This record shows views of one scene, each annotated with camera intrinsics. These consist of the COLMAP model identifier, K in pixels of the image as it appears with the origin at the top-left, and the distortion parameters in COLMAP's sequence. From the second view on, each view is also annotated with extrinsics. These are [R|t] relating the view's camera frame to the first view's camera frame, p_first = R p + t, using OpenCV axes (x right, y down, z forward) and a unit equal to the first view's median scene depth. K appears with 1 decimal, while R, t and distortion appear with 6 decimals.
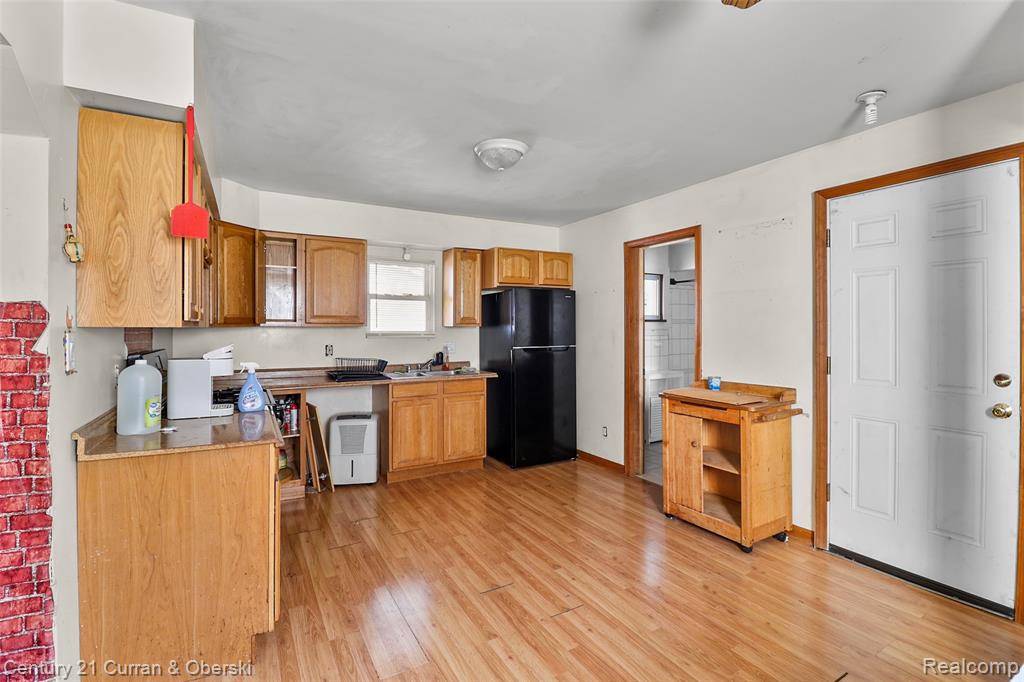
lens RADIAL K [[483.2, 0, 512.4], [0, 483.2, 331.4], [0, 0, 1]] dist [-0.006457, -0.002160]
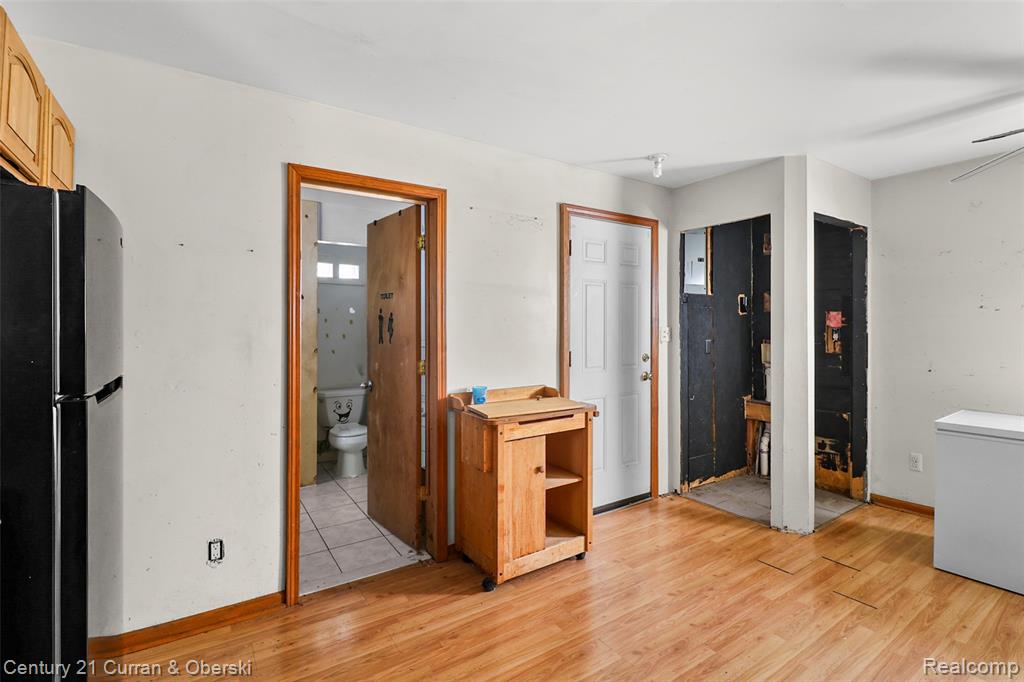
lens RADIAL K [[483.2, 0, 522.5], [0, 483.2, 321.8], [0, 0, 1]] dist [-0.006457, -0.002160]
pose [[-0.093692, 0.011450, 0.995535, -0.346896], [0.003134, 0.999932, -0.011206, -0.004122], [-0.995596, 0.002070, -0.093721, 0.893359]]
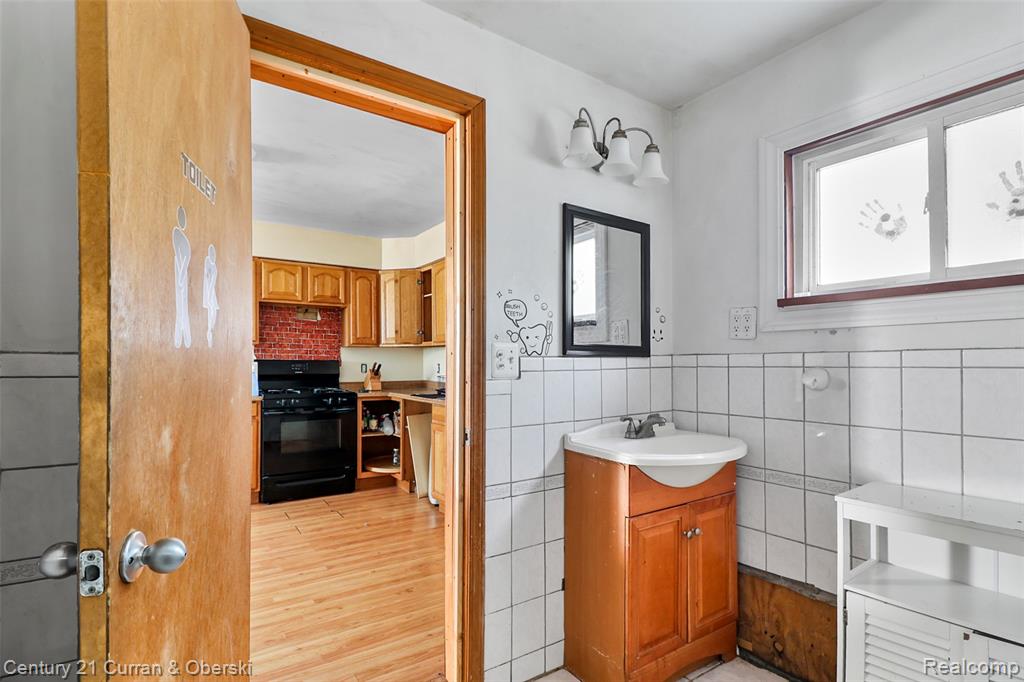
lens RADIAL K [[483.2, 0, 498.2], [0, 483.2, 371.3], [0, 0, 1]] dist [-0.006457, -0.002160]
pose [[0.069063, 0.019402, -0.997424, 0.729298], [-0.012212, 0.999752, 0.018602, 0.028927], [0.997538, 0.010896, 0.069283, 1.129101]]
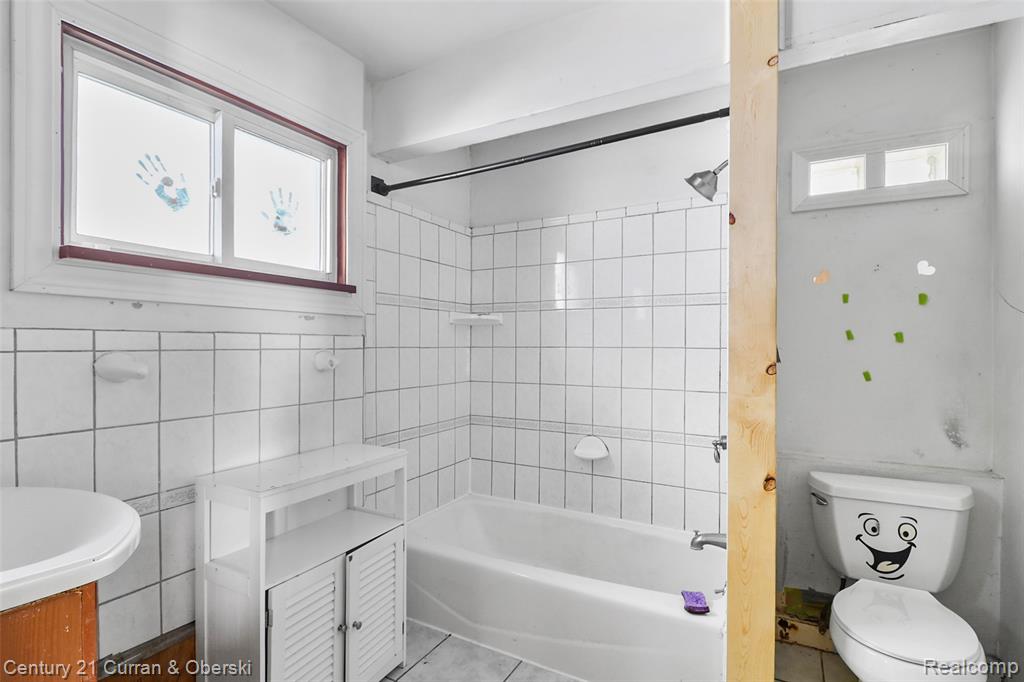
lens RADIAL K [[483.2, 0, 516.7], [0, 483.2, 351.6], [0, 0, 1]] dist [-0.006457, -0.002160]
pose [[0.847089, -0.002727, 0.531445, 0.368399], [0.002463, 0.999996, 0.001205, 0.030614], [-0.531446, 0.000288, 0.847092, 1.035237]]
